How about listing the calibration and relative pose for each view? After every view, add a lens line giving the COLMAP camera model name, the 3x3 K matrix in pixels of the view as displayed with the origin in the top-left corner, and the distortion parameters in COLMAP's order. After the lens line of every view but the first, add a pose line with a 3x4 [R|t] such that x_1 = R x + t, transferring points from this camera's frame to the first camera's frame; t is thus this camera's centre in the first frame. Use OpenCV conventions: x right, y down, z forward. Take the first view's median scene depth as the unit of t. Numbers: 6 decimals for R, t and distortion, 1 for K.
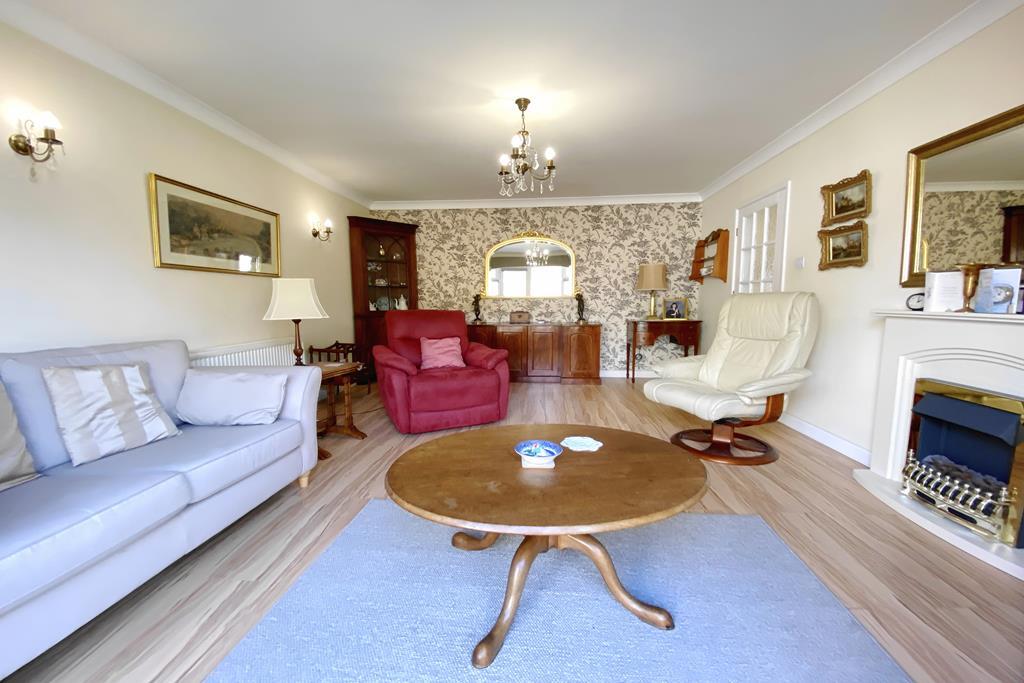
lens RADIAL K [[407.3, 0, 511.7], [0, 407.3, 346.4], [0, 0, 1]] dist [0.001095, -0.023630]
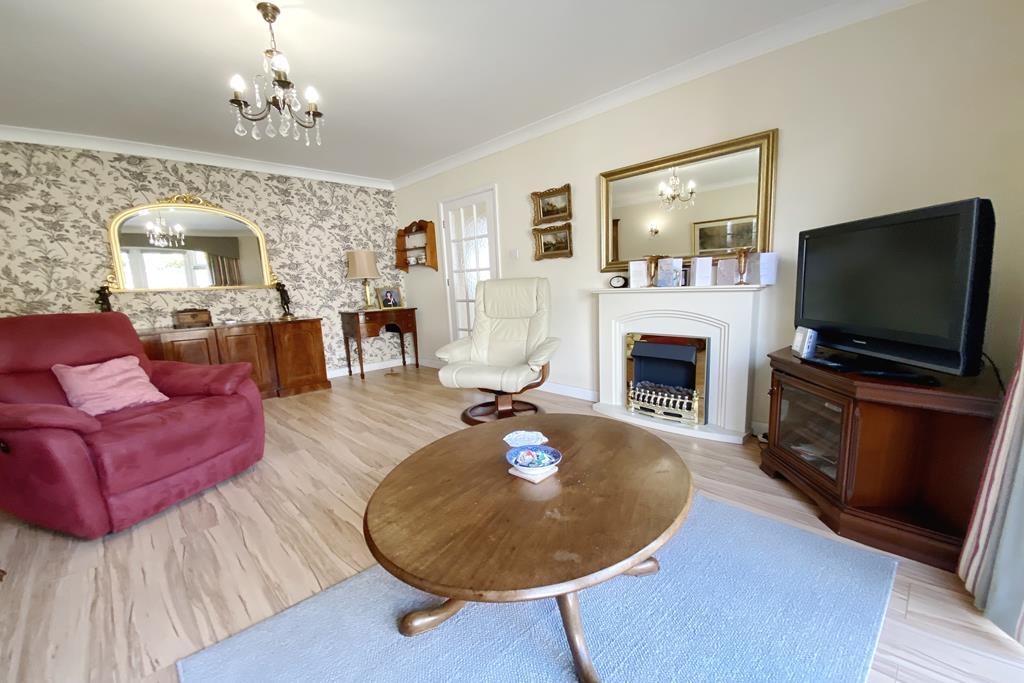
lens RADIAL K [[407.3, 0, 512.0], [0, 407.3, 348.1], [0, 0, 1]] dist [0.010114, -0.015074]
pose [[0.648851, -0.131304, 0.749501, -0.165012], [0.112433, 0.990731, 0.076231, -0.012037], [-0.752563, 0.034806, 0.657600, 0.130102]]
